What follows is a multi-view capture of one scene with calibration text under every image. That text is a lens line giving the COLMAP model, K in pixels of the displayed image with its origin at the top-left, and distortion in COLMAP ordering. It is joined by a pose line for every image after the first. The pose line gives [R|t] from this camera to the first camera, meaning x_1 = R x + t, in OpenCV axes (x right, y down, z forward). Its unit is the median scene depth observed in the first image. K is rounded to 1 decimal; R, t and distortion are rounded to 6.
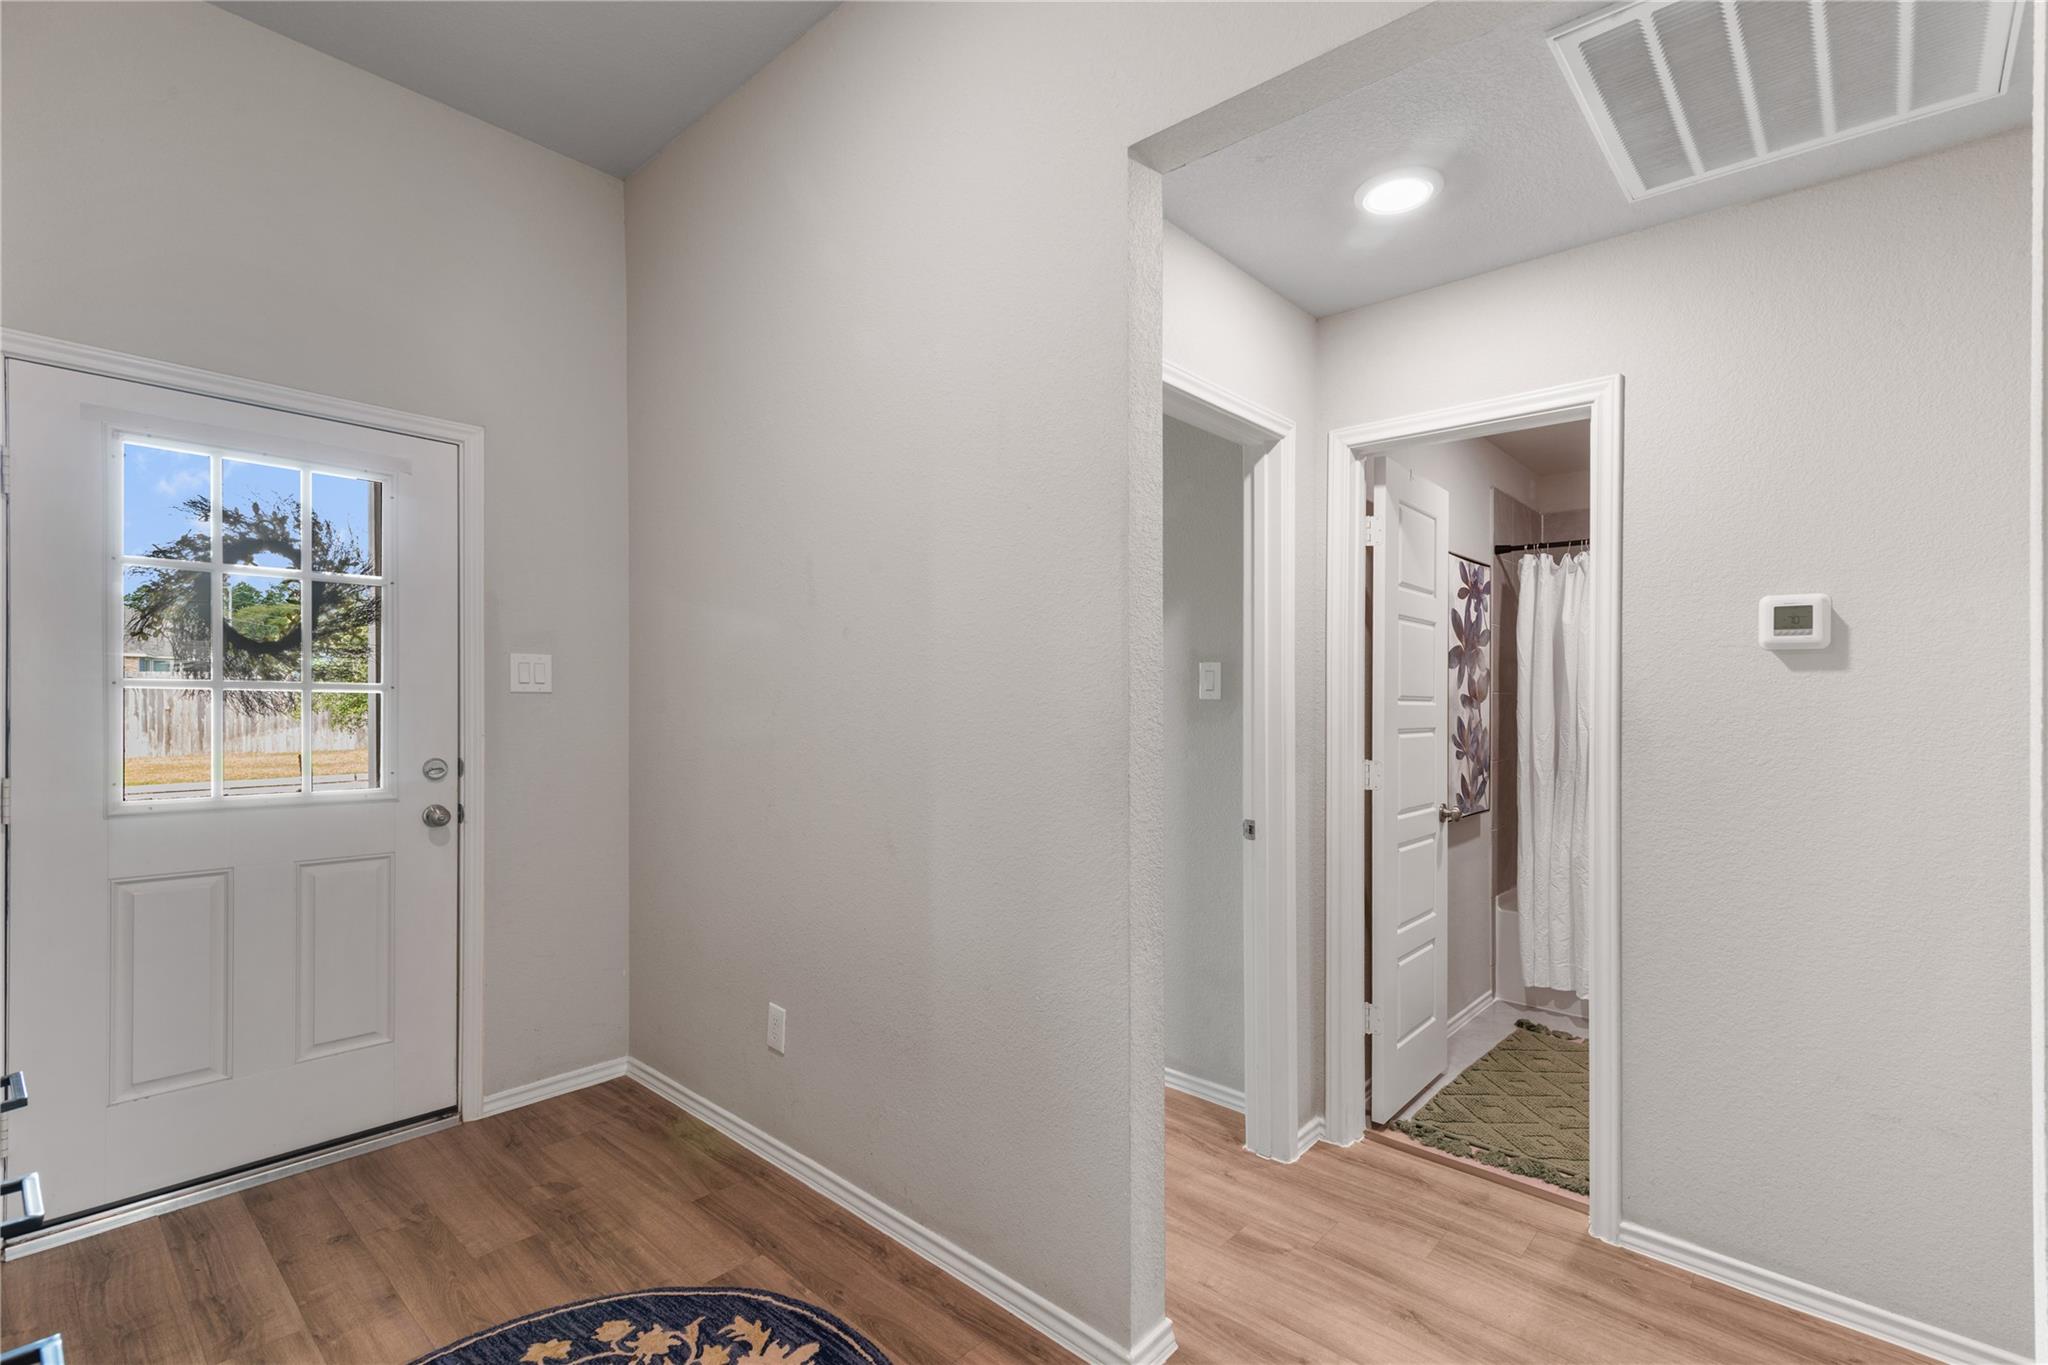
lens RADIAL K [[928.3, 0, 1058.2], [0, 928.3, 698.5], [0, 0, 1]] dist [0.016726, -0.002323]
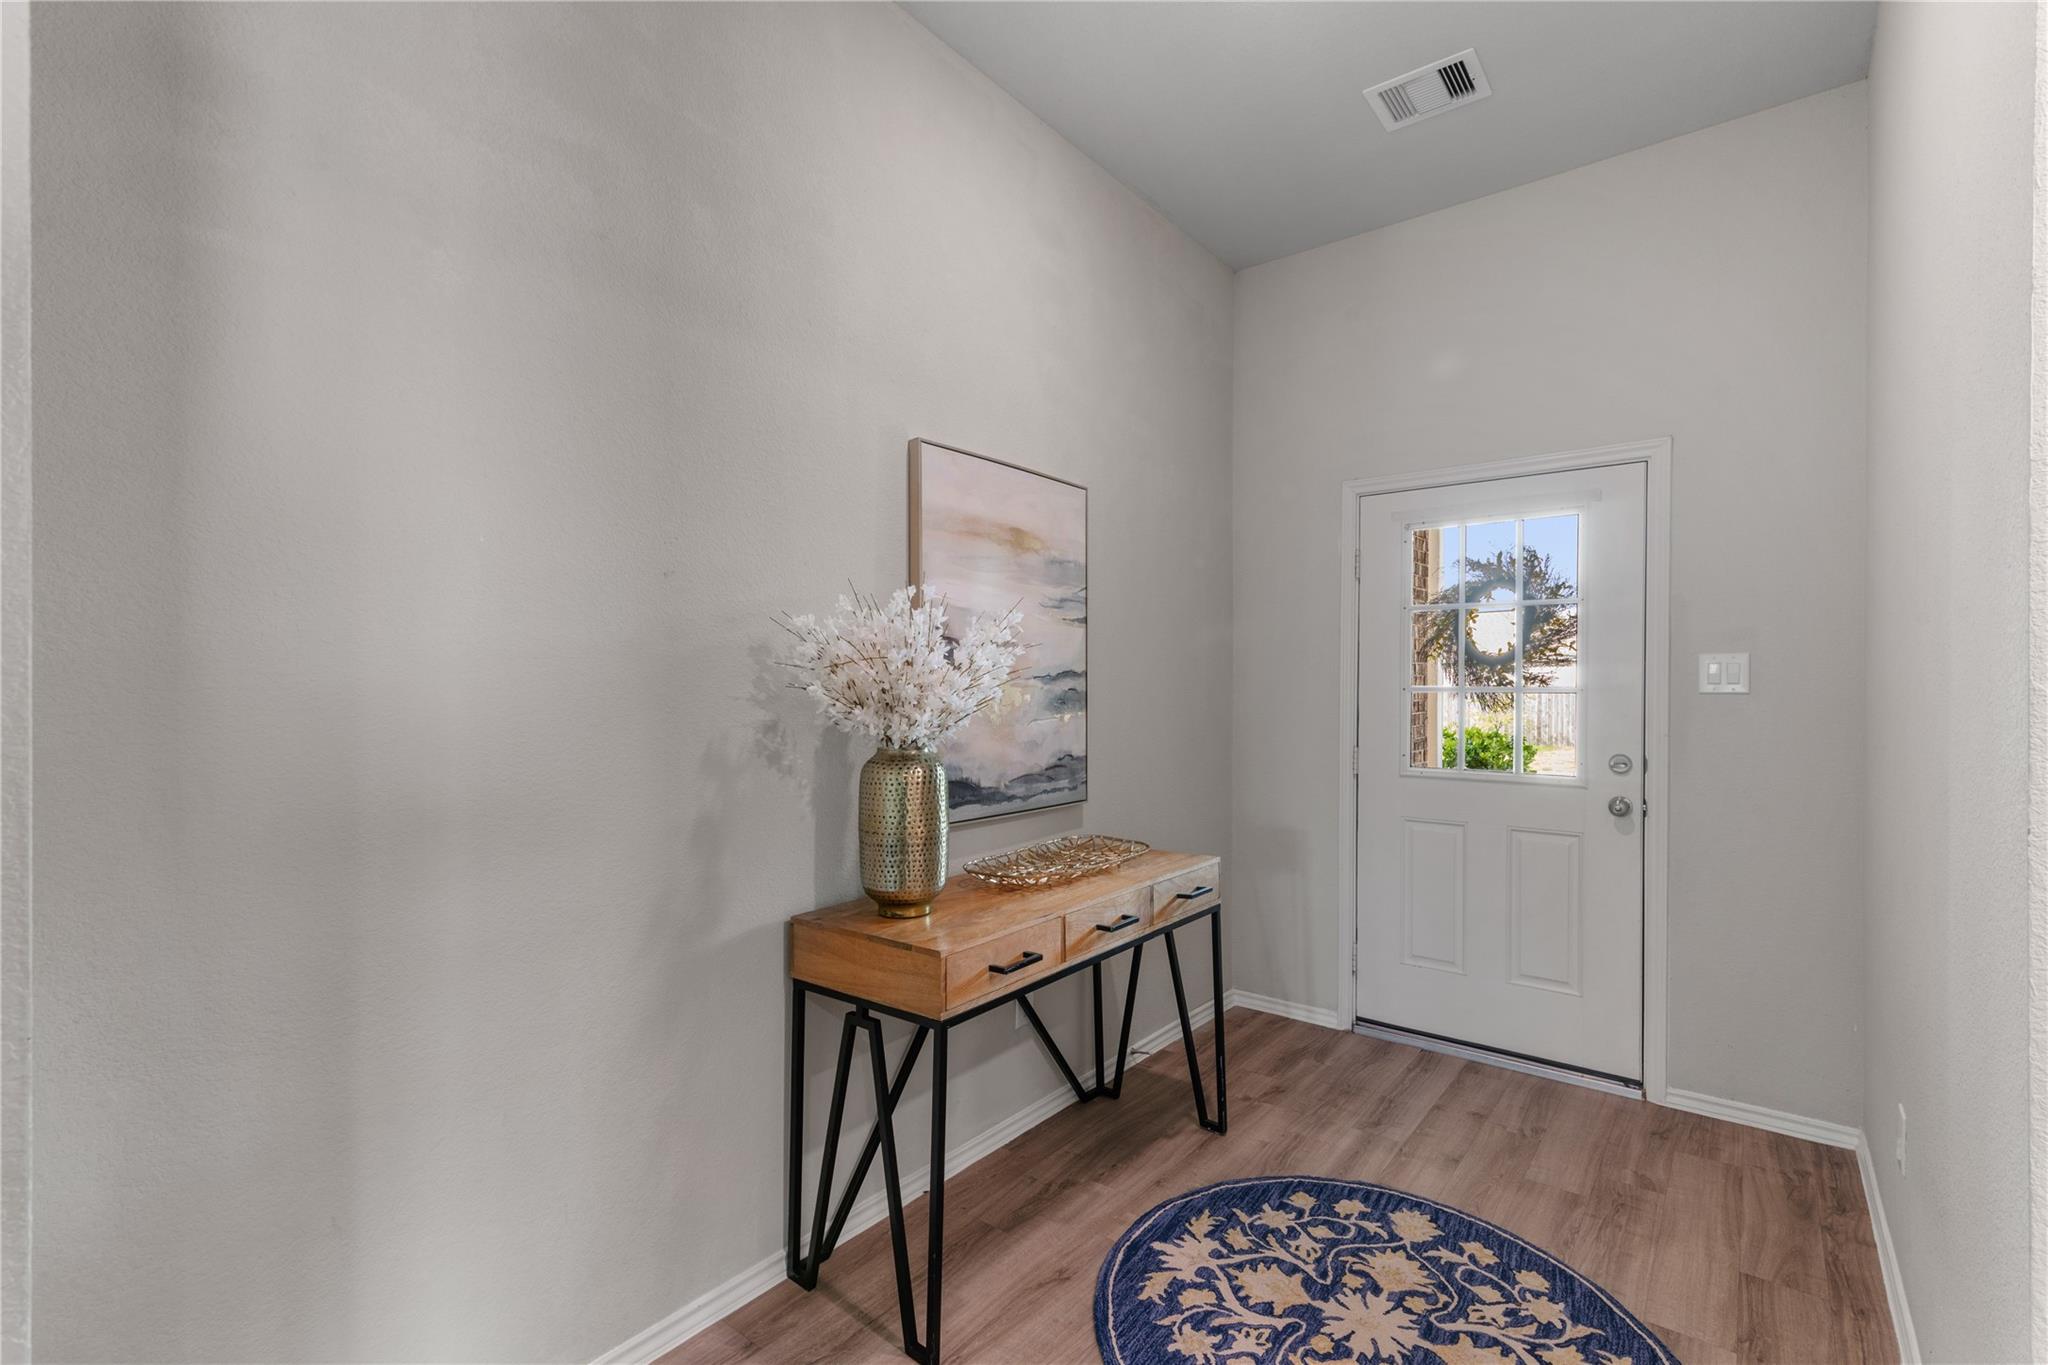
lens RADIAL K [[928.3, 0, 1007.3], [0, 928.3, 693.5], [0, 0, 1]] dist [0.016726, -0.002323]
pose [[0.046402, -0.007332, -0.998896, 0.450659], [-0.003372, 0.999966, -0.007496, 0.004085], [0.998917, 0.003716, 0.046376, 0.261923]]
